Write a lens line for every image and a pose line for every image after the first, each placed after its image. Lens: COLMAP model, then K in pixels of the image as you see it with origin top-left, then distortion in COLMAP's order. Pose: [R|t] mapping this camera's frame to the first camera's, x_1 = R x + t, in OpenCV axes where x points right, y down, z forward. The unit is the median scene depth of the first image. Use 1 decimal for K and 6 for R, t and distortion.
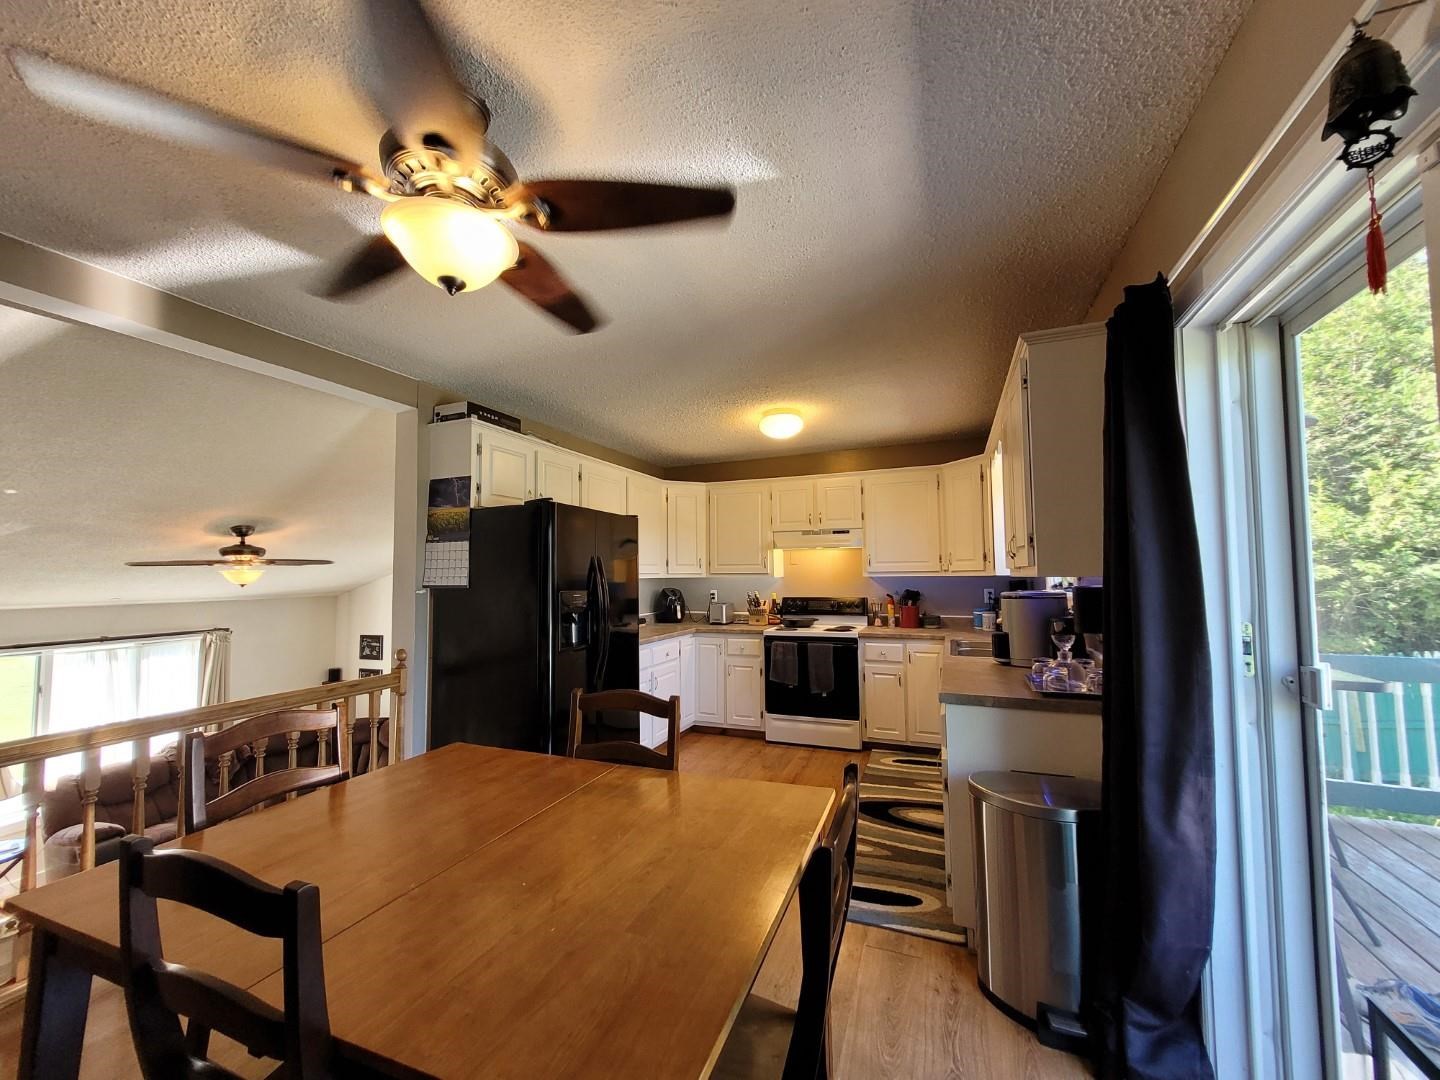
lens RADIAL K [[563.9, 0, 715.0], [0, 563.9, 545.4], [0, 0, 1]] dist [0.000535, 0.000130]
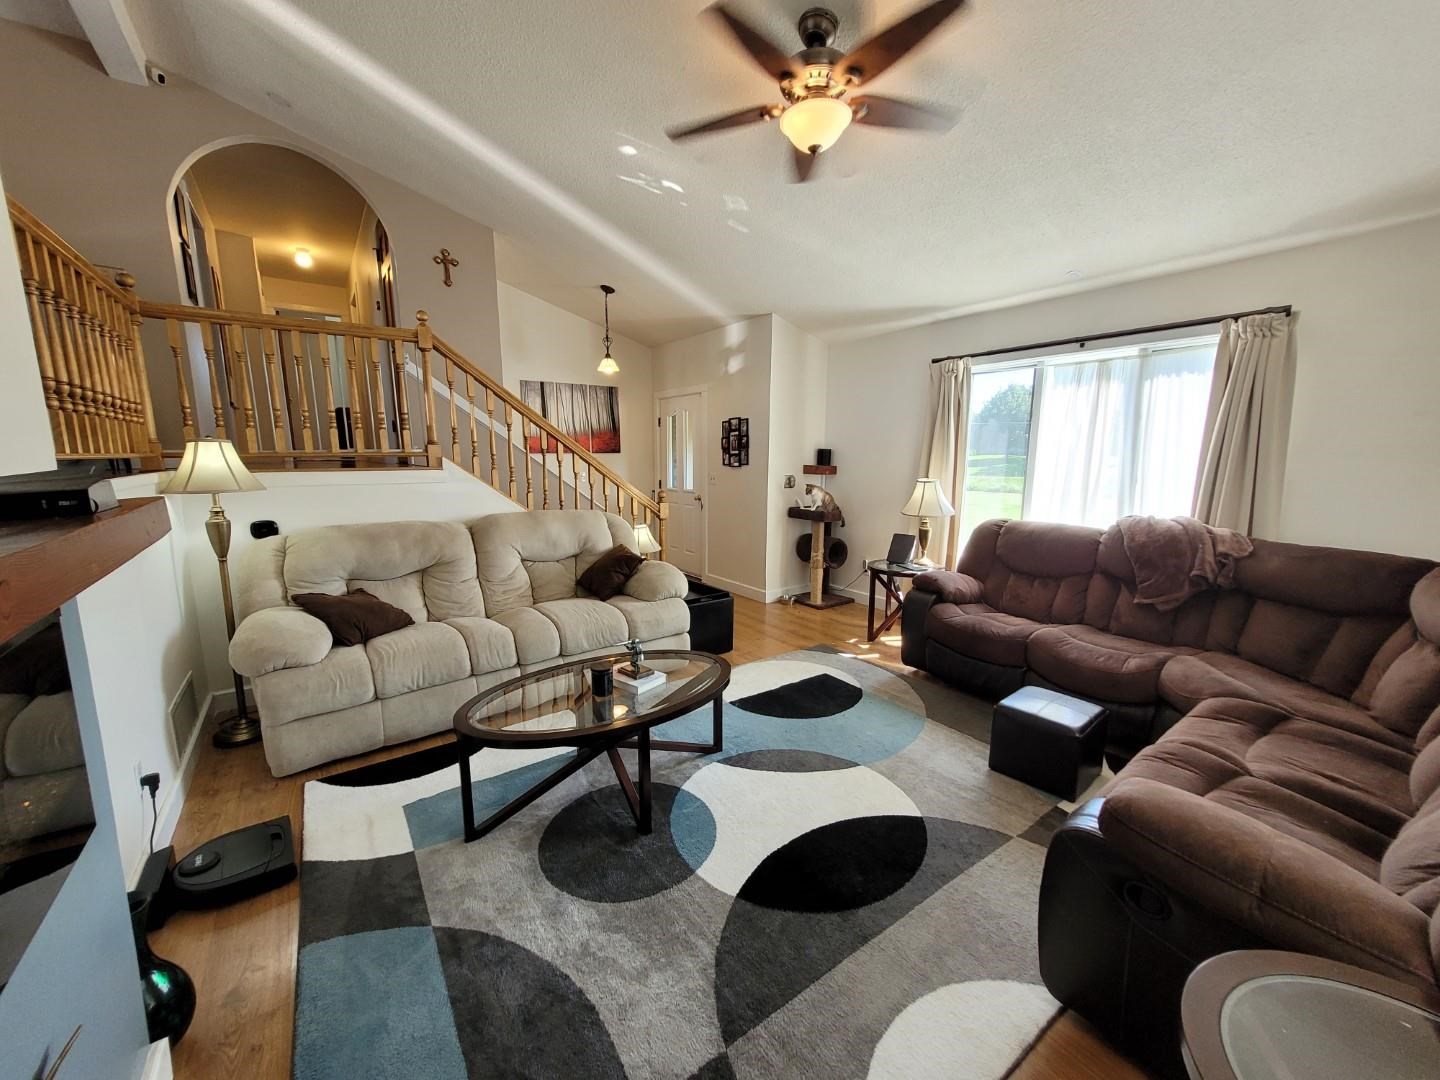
lens RADIAL K [[563.9, 0, 715.0], [0, 563.9, 545.4], [0, 0, 1]] dist [0.000535, 0.000130]
pose [[-0.543908, 0.153831, -0.824924, -0.310451], [0.041671, 0.986792, 0.156541, 0.339231], [0.838109, 0.050769, -0.543135, 1.214919]]
